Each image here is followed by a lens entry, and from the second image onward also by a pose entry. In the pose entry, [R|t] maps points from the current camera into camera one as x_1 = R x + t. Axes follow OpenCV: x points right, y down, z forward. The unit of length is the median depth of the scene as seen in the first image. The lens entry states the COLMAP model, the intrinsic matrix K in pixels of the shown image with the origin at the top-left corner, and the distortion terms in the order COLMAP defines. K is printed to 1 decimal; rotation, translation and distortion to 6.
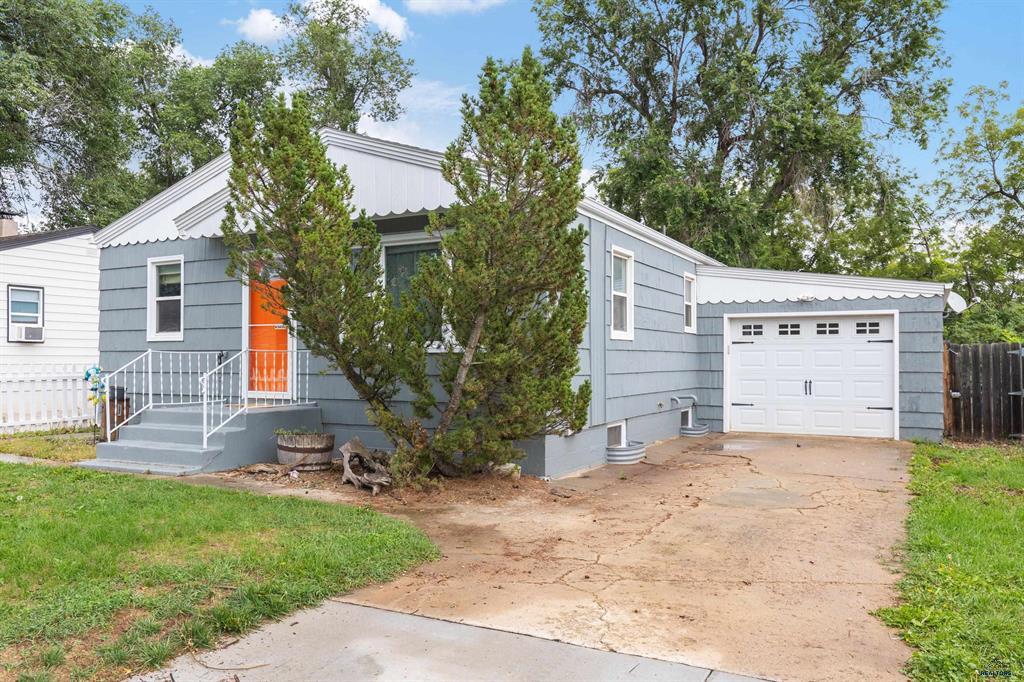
lens RADIAL K [[746.0, 0, 512.5], [0, 746.0, 345.0], [0, 0, 1]] dist [-0.002398, -0.001399]
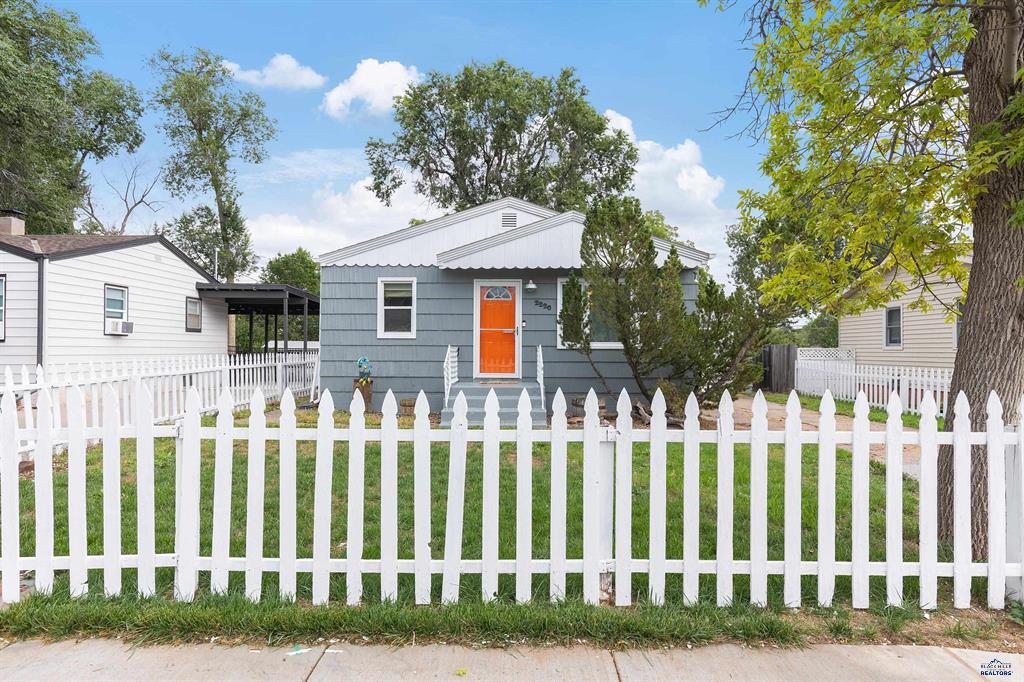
lens RADIAL K [[498.2, 0, 511.6], [0, 498.2, 343.4], [0, 0, 1]] dist [-0.000381, 0.000124]
pose [[0.886552, 0.002235, 0.462624, -0.476011], [-0.009708, 0.999858, 0.013773, -0.007445], [-0.462527, -0.016702, 0.886448, 0.051809]]
